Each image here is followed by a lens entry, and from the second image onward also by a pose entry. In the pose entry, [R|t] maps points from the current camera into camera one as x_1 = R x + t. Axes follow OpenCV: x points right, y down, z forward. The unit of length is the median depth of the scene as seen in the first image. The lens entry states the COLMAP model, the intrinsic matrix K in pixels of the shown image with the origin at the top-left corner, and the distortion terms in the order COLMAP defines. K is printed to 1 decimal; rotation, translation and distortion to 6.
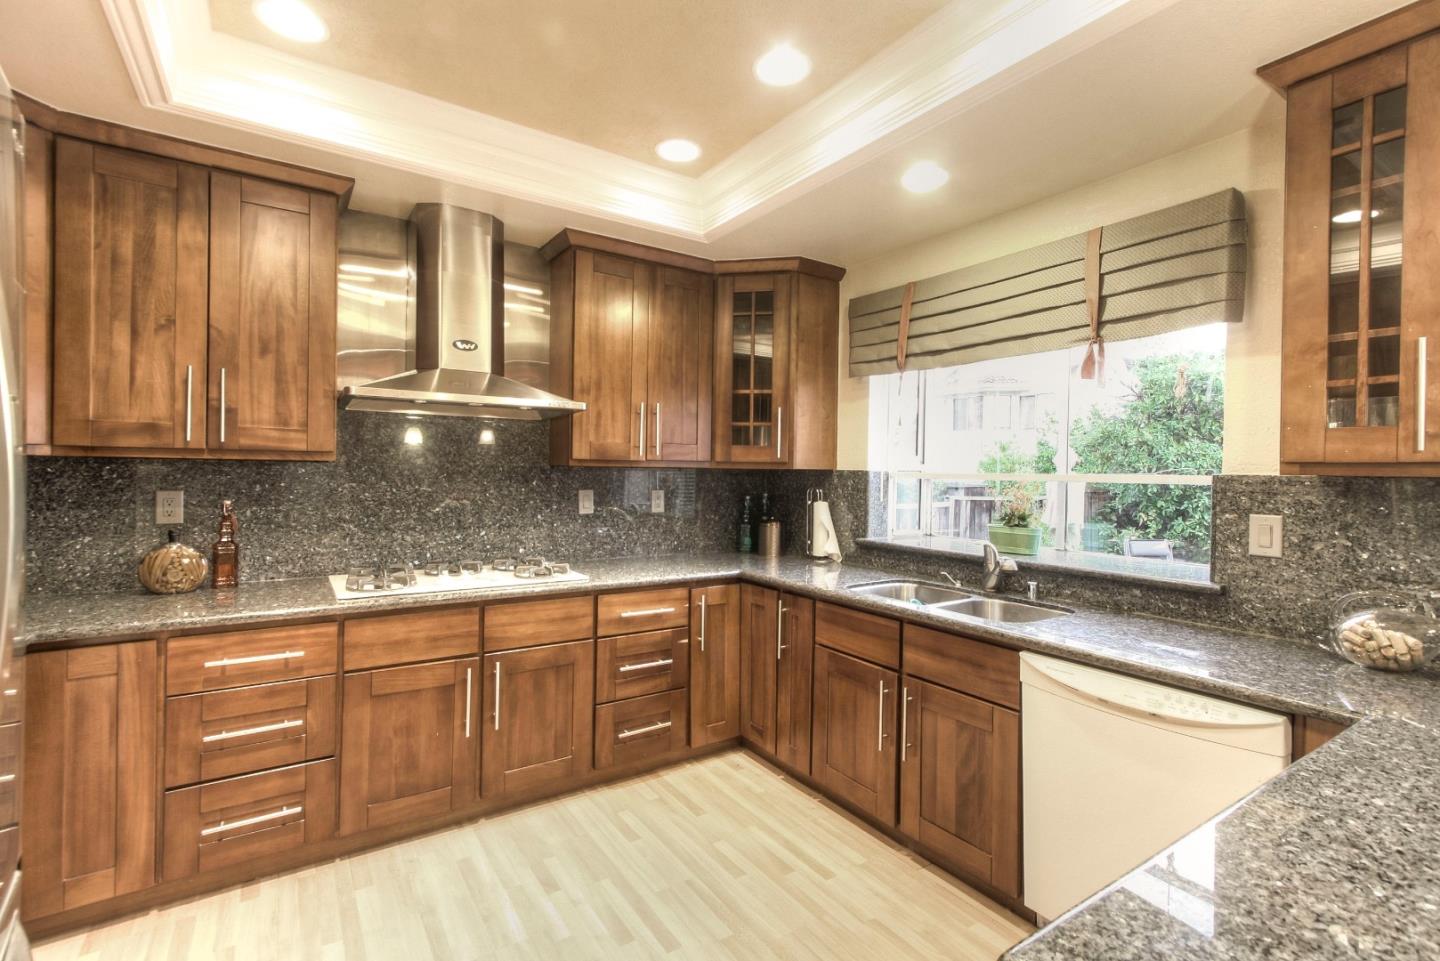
lens RADIAL K [[655.6, 0, 717.0], [0, 655.6, 472.9], [0, 0, 1]] dist [0.002234, -0.001956]
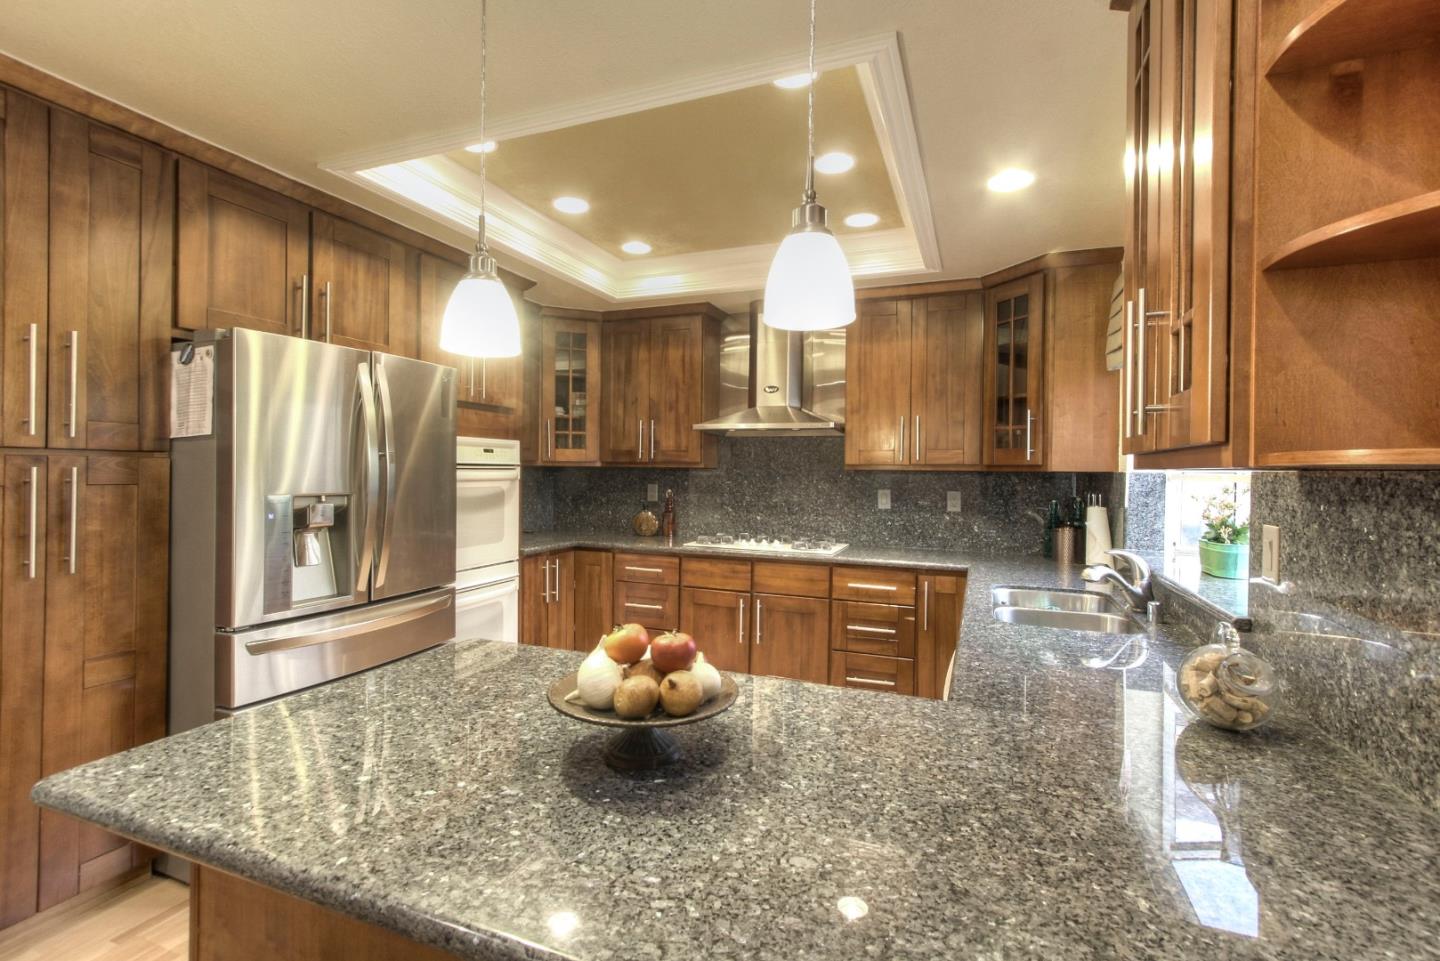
lens RADIAL K [[655.6, 0, 720.7], [0, 655.6, 473.2], [0, 0, 1]] dist [0.002234, -0.001956]
pose [[0.565669, -0.004824, -0.824618, 0.828630], [-0.005594, 0.999937, -0.009687, 0.011859], [0.824614, 0.010093, 0.565606, 0.065881]]
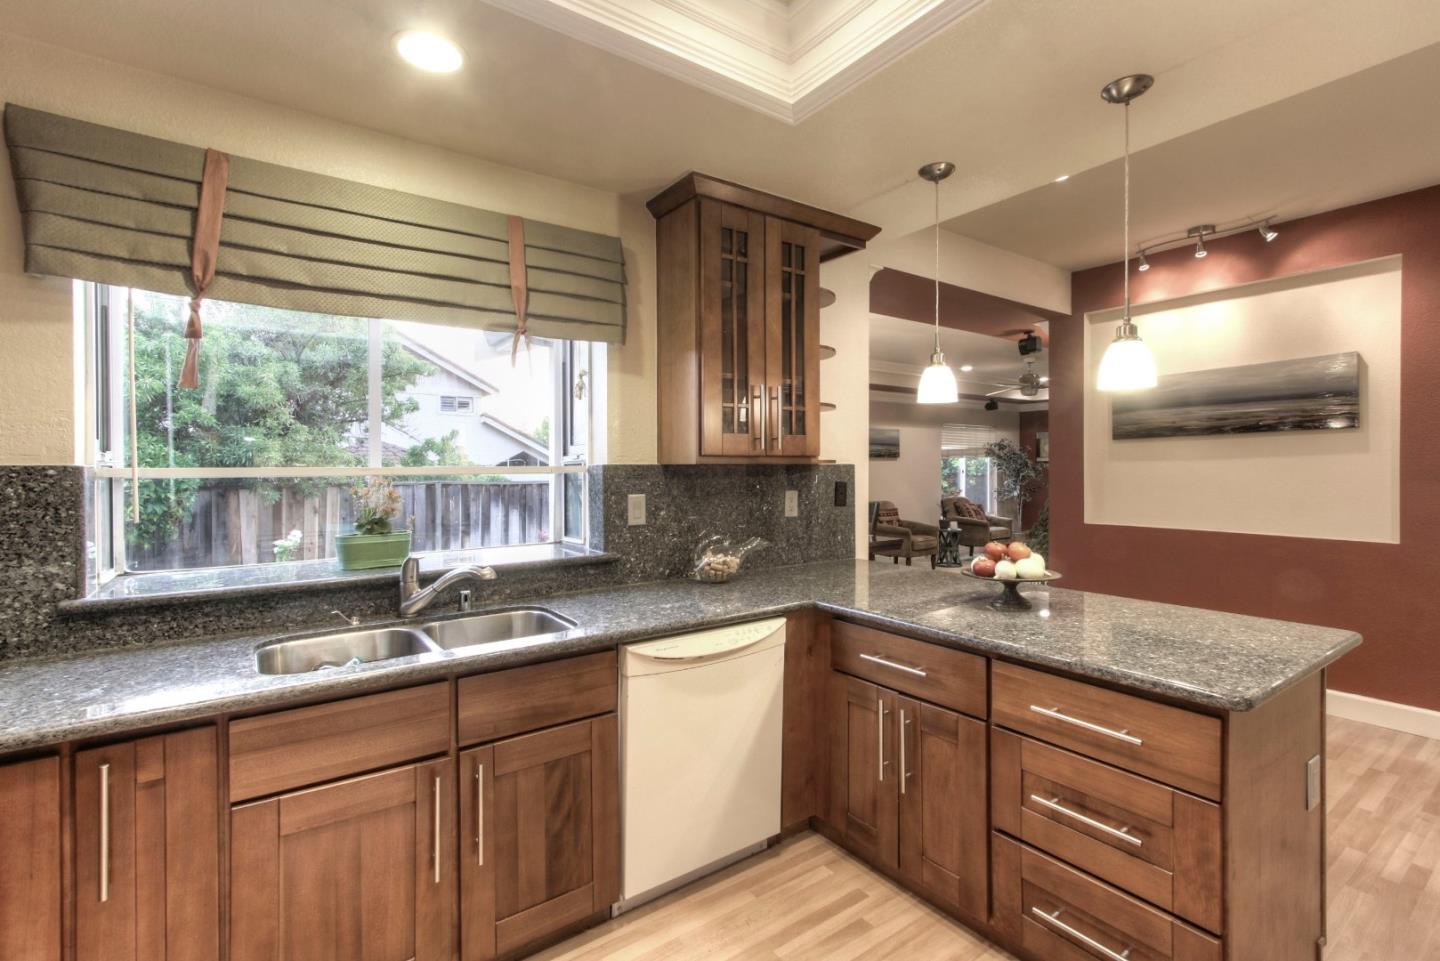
lens RADIAL K [[655.6, 0, 726.3], [0, 655.6, 468.7], [0, 0, 1]] dist [0.002234, -0.001956]
pose [[-0.039518, -0.018403, 0.999049, -0.384407], [0.008889, 0.999784, 0.018768, -0.008596], [-0.999179, 0.009622, -0.039346, 0.657470]]
